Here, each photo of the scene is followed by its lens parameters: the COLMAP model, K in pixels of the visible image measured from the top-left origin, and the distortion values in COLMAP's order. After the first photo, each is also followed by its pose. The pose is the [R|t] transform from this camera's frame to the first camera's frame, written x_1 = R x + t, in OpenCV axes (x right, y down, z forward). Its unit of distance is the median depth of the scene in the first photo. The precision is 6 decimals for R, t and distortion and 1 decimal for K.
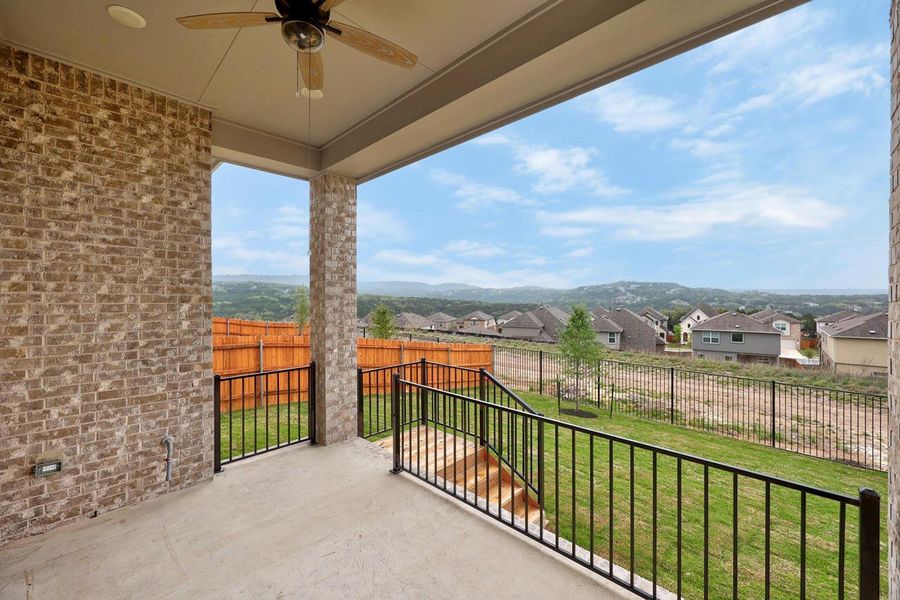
lens RADIAL K [[342.0, 0, 451.4], [0, 342.0, 297.6], [0, 0, 1]] dist [-0.002934, -0.000127]
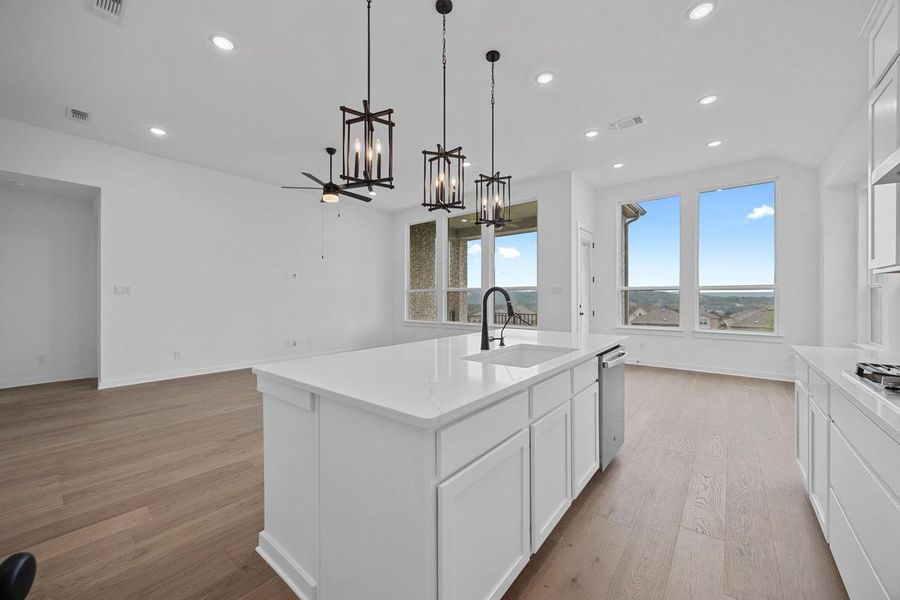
lens RADIAL K [[342.0, 0, 451.4], [0, 342.0, 297.6], [0, 0, 1]] dist [-0.002934, -0.000127]
pose [[0.995332, 0.007274, 0.096239, -0.858139], [-0.007149, 0.999973, -0.001650, 0.118171], [-0.096249, 0.000955, 0.995357, -2.069490]]
